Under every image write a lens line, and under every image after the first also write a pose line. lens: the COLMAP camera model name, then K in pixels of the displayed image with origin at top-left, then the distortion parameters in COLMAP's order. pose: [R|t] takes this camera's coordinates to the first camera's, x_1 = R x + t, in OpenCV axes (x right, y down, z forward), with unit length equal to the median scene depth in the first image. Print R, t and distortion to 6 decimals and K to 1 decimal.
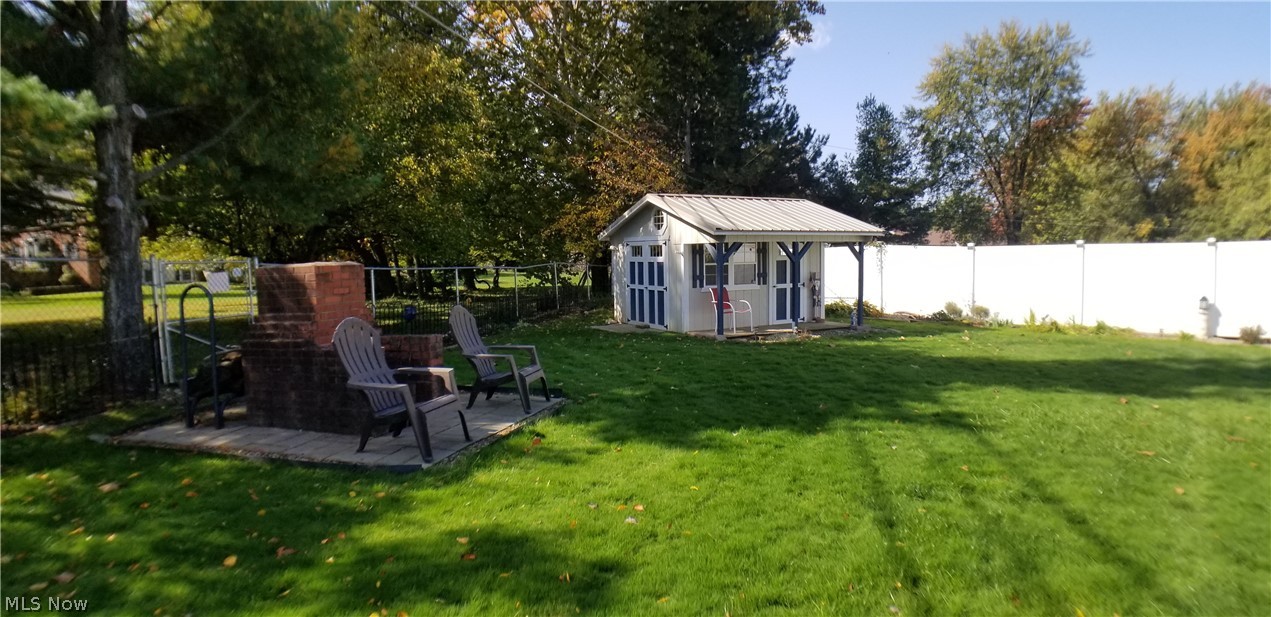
lens RADIAL K [[696.0, 0, 631.4], [0, 696.0, 312.4], [0, 0, 1]] dist [-0.082827, 0.004835]
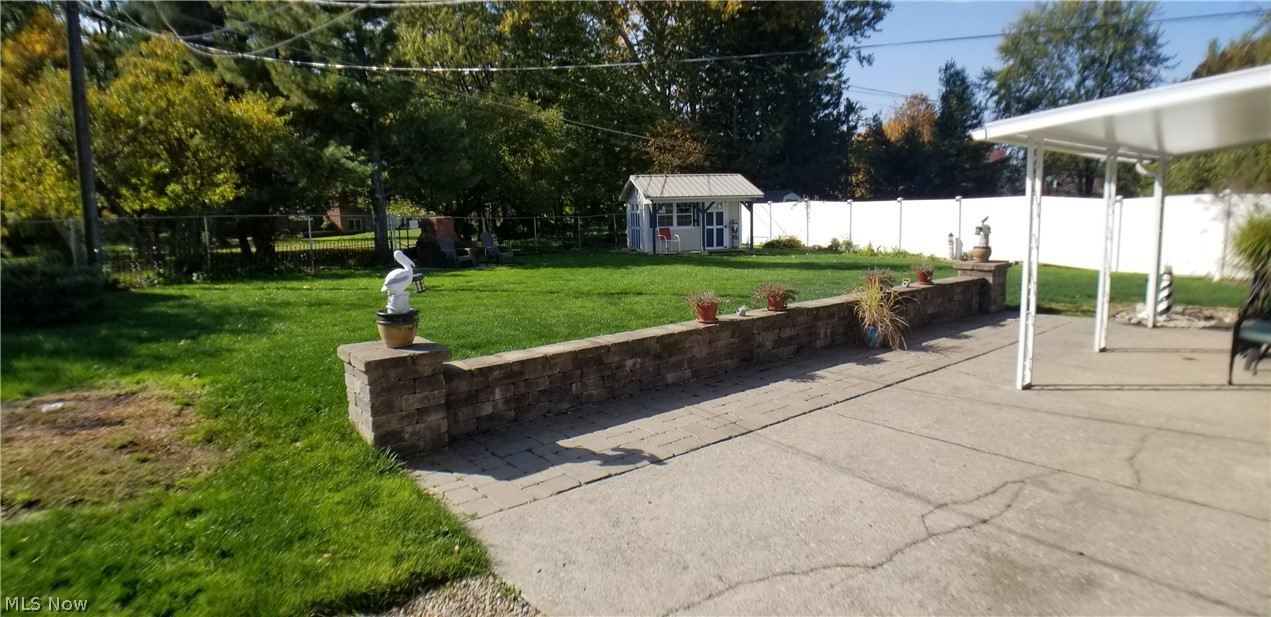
lens RADIAL K [[702.5, 0, 626.1], [0, 702.5, 308.6], [0, 0, 1]] dist [-0.059371, 0.000502]
pose [[0.961176, 0.031661, -0.274112, 0.478337], [-0.013272, 0.997550, 0.068683, 0.044381], [0.275616, -0.062379, 0.959242, -0.707148]]
